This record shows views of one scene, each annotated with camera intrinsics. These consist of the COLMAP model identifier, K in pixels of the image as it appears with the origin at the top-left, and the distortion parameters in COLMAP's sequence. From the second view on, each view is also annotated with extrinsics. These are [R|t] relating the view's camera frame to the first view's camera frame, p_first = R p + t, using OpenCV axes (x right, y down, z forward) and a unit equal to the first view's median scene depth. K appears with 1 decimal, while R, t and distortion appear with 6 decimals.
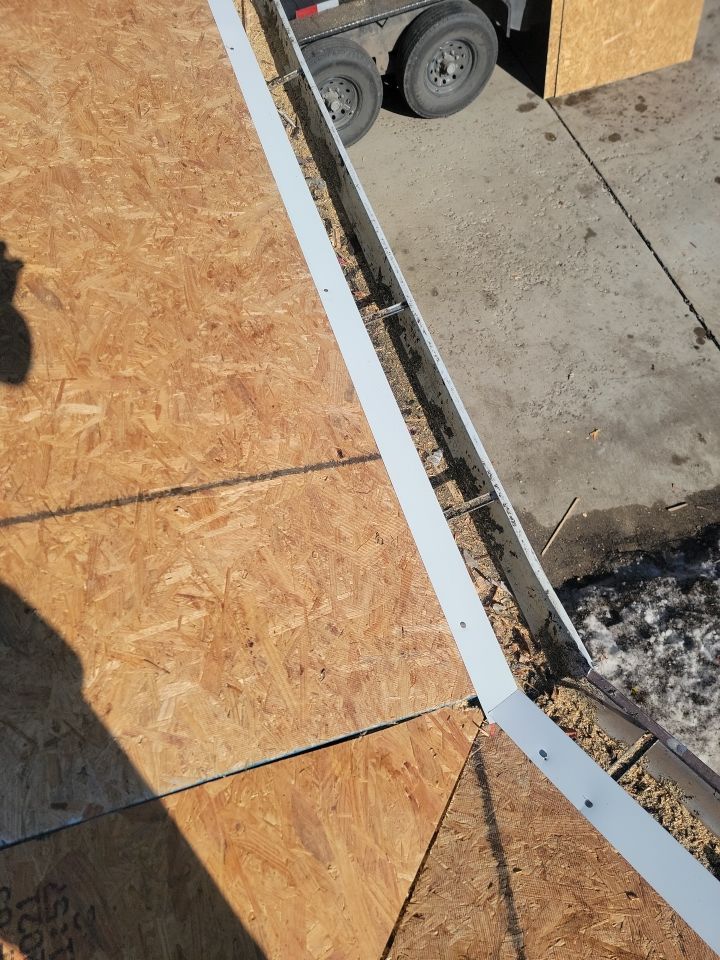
lens RADIAL K [[660.8, 0, 359.1], [0, 660.8, 484.6], [0, 0, 1]] dist [0.092265, -0.078057]
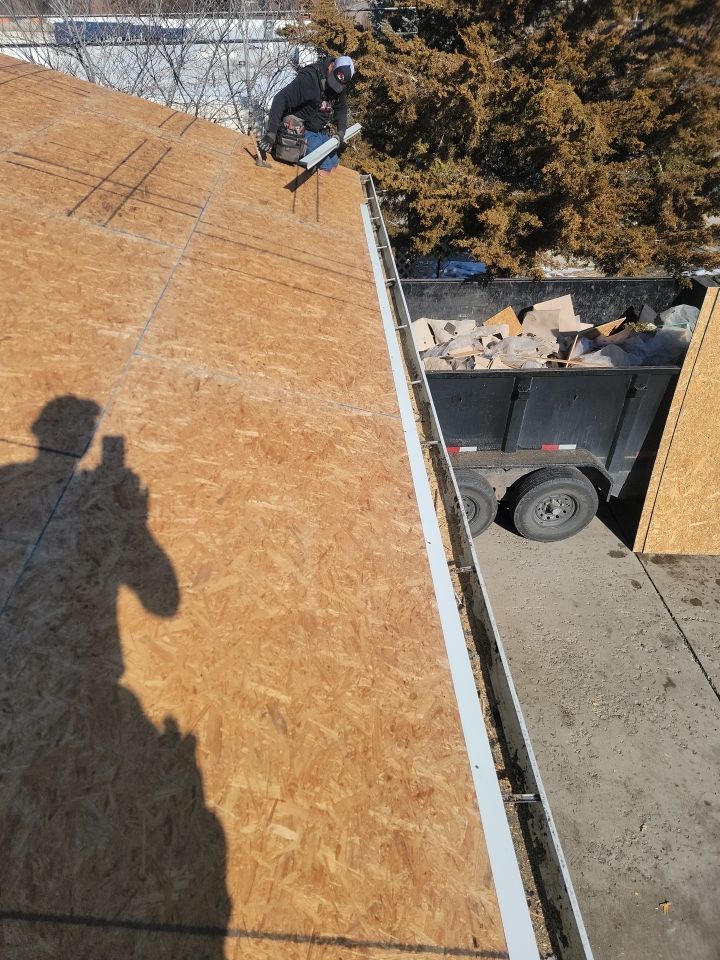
lens RADIAL K [[654.4, 0, 349.3], [0, 654.4, 480.5], [0, 0, 1]] dist [0.111266, -0.091097]
pose [[0.957880, 0.245201, -0.149471, -0.212195], [-0.286445, 0.852732, -0.436803, -0.127759], [0.020354, 0.461220, 0.887052, -0.344521]]
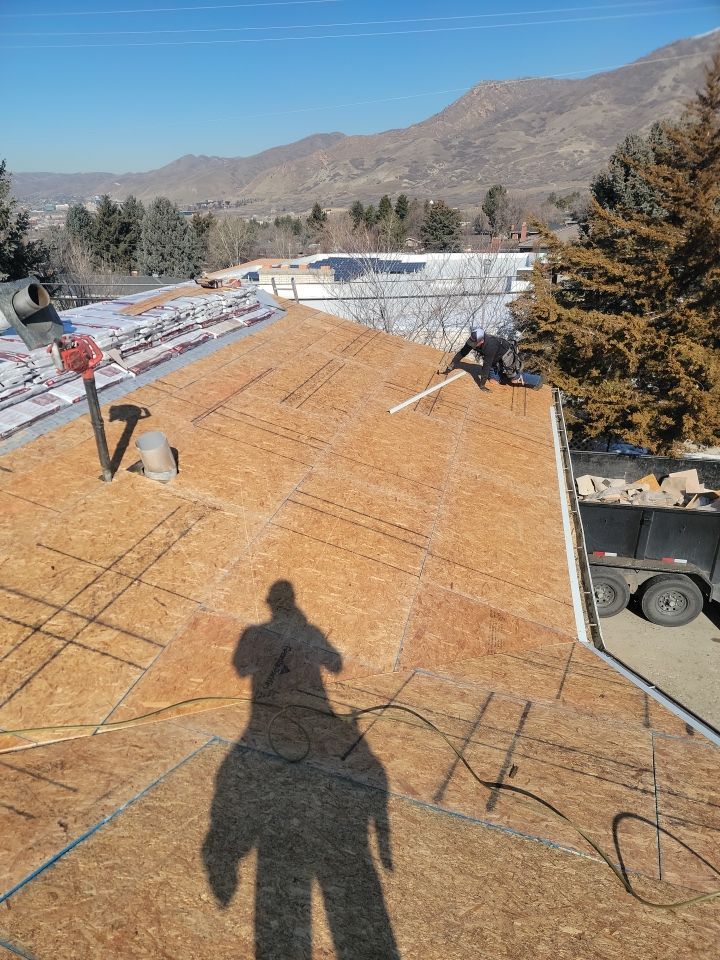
lens RADIAL K [[660.8, 0, 359.1], [0, 660.8, 484.6], [0, 0, 1]] dist [0.092265, -0.078057]
pose [[0.855584, 0.276780, -0.437457, 0.441796], [-0.494242, 0.688075, -0.531299, 2.043629], [0.153951, 0.670780, 0.725502, -2.481275]]
